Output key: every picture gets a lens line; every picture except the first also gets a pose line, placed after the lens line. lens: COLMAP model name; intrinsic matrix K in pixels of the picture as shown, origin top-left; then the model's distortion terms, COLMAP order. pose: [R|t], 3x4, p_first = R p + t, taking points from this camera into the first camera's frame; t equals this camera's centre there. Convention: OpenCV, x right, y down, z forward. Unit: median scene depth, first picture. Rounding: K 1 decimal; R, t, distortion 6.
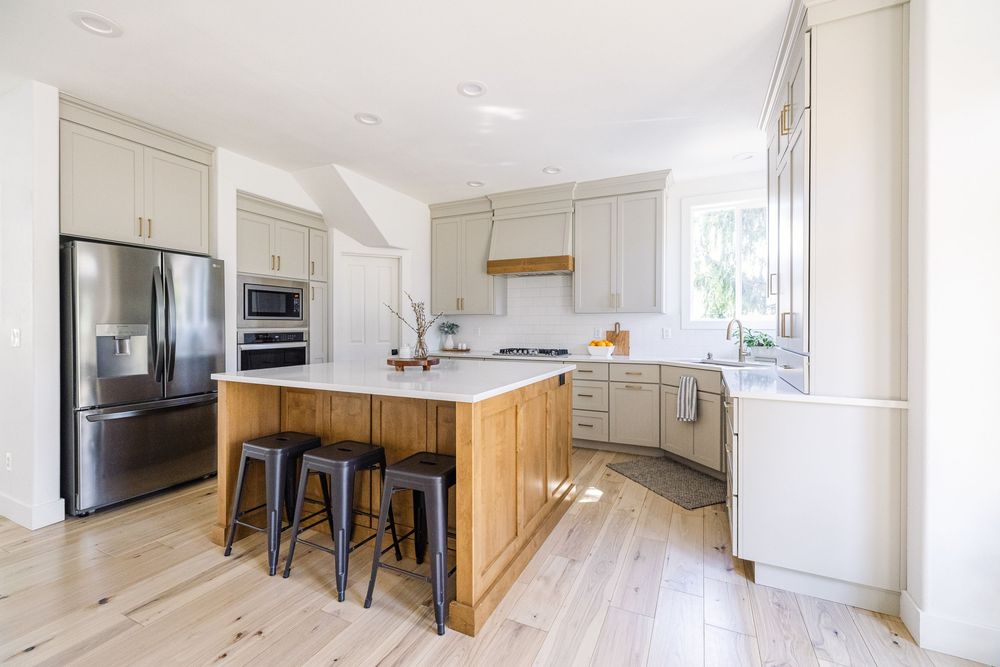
lens RADIAL K [[432.6, 0, 498.3], [0, 432.6, 334.6], [0, 0, 1]] dist [0.004522, 0.000447]
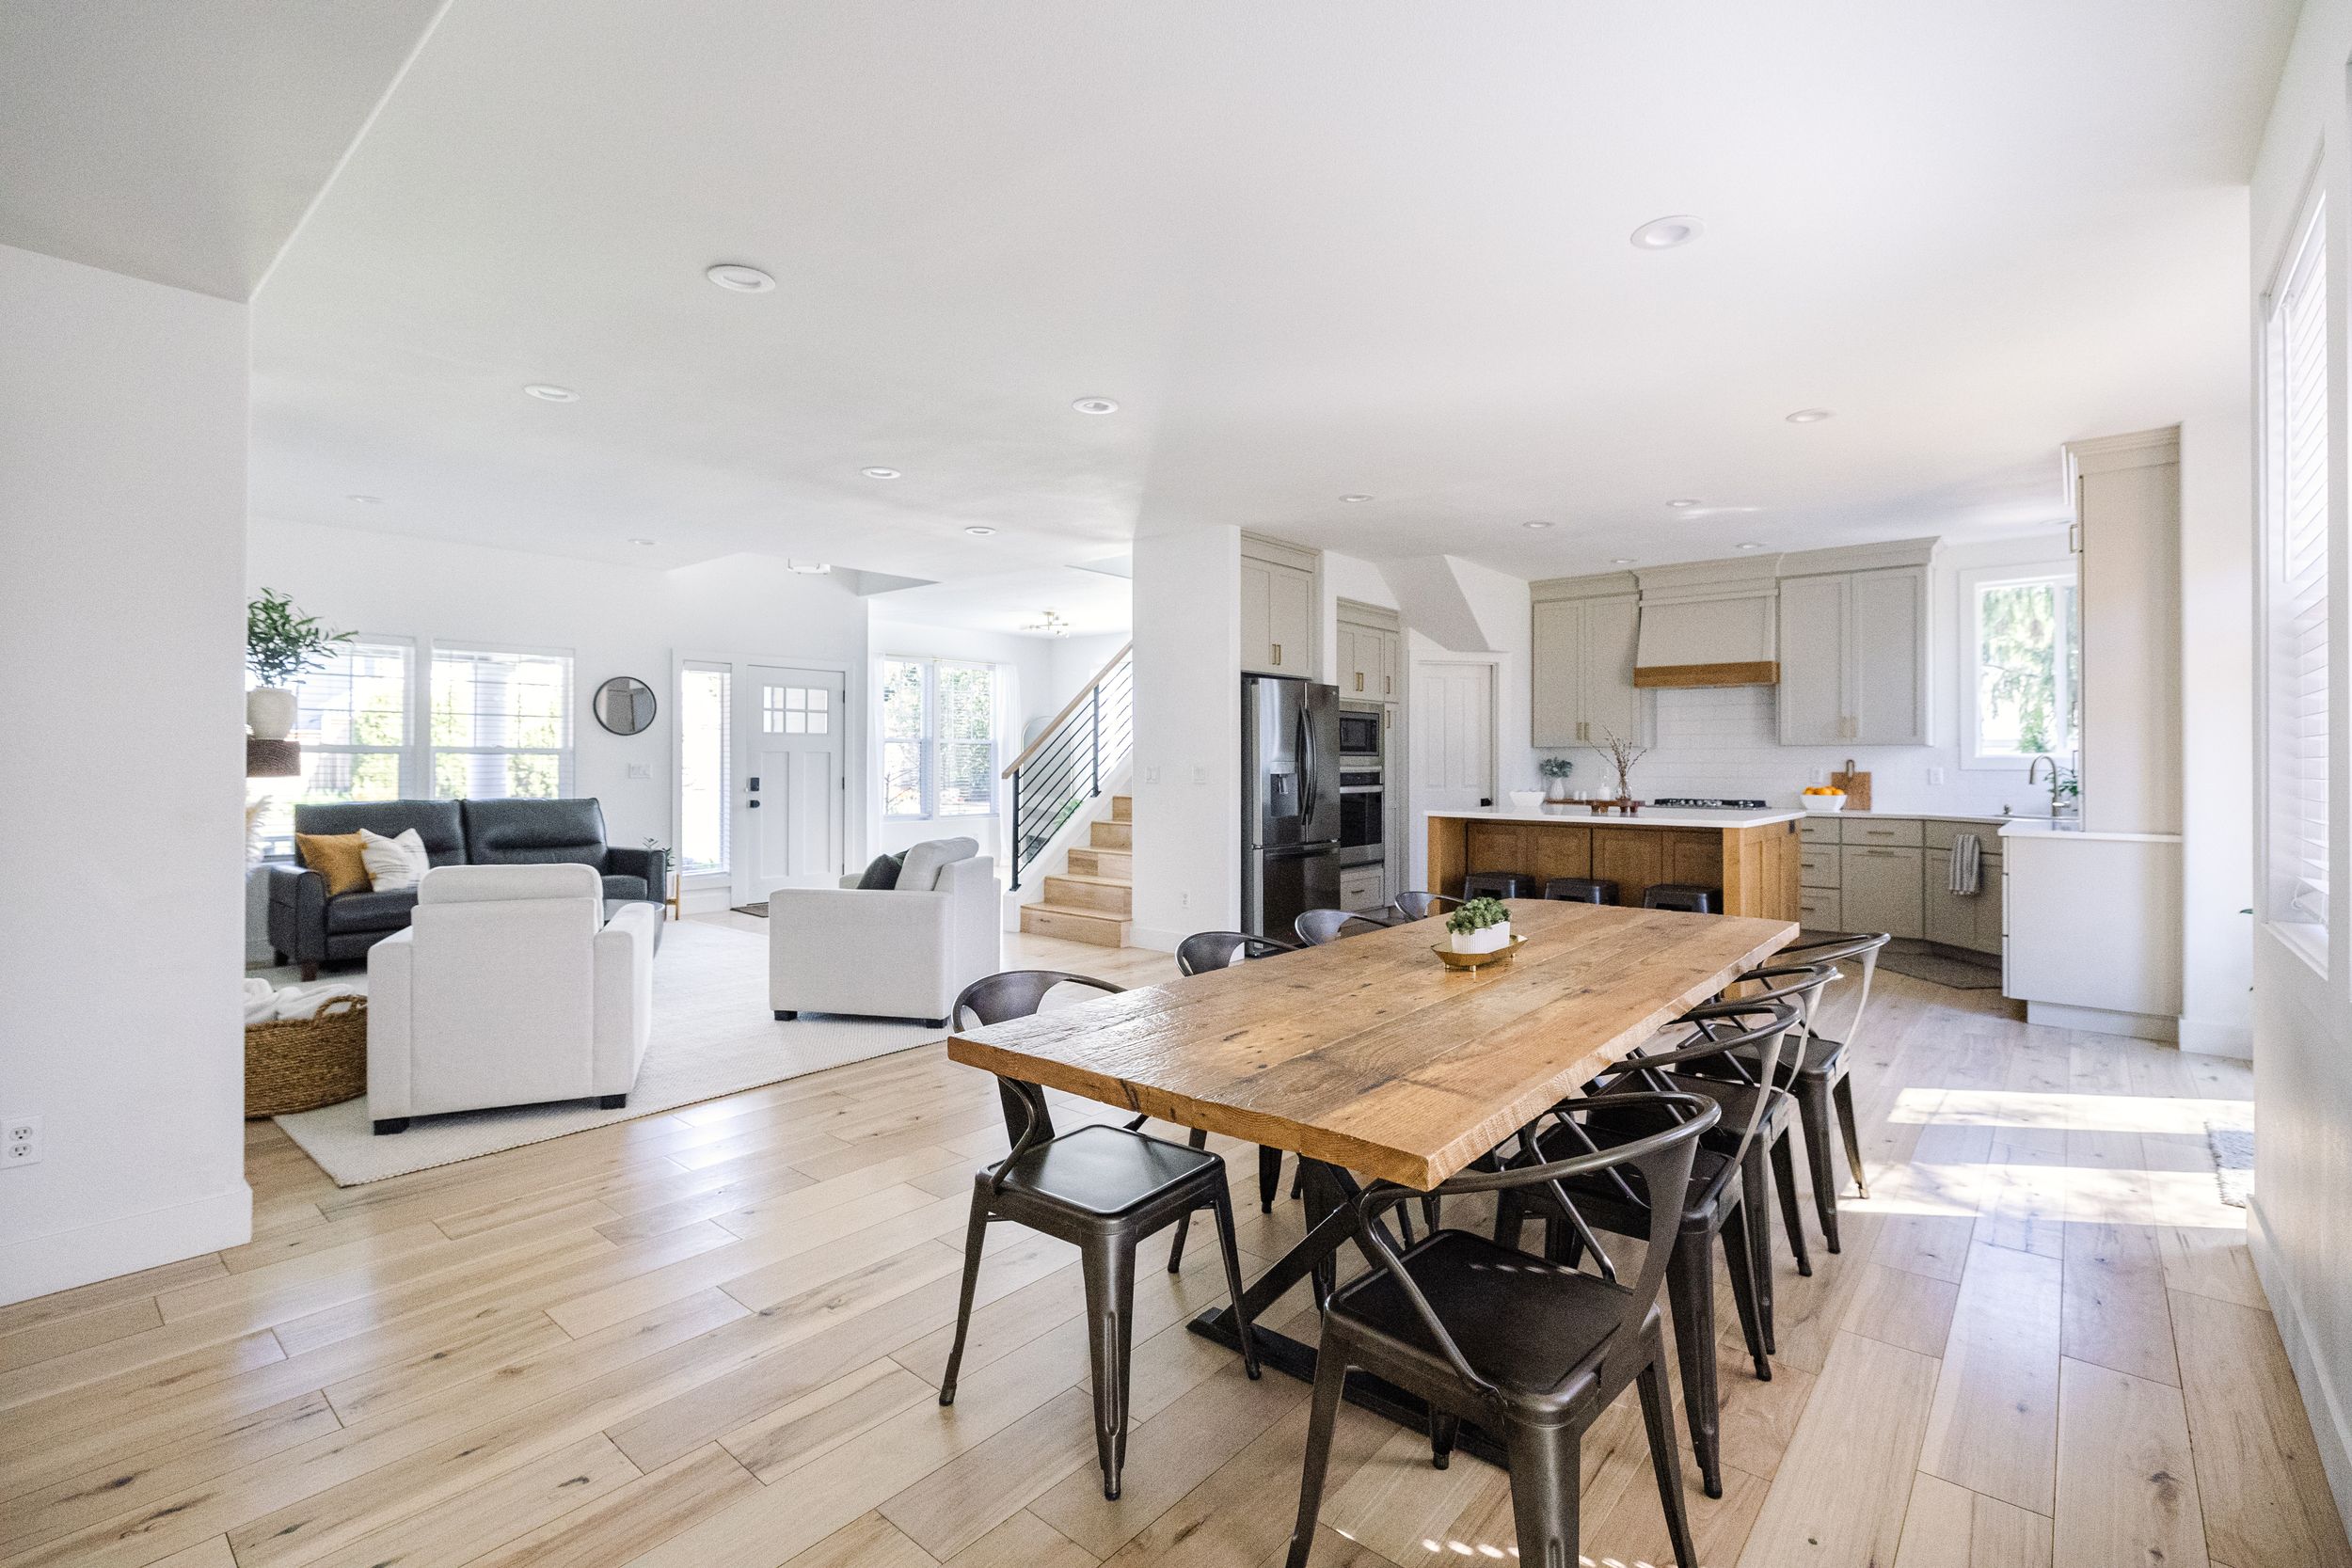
lens RADIAL K [[1095.8, 0, 1179.7], [0, 1095.8, 769.0], [0, 0, 1]] dist [-0.003959, -0.000449]
pose [[0.970276, 0.003674, -0.241972, -0.329596], [-0.007604, 0.999854, -0.015310, 0.020805], [0.241881, 0.016694, 0.970162, -0.910944]]
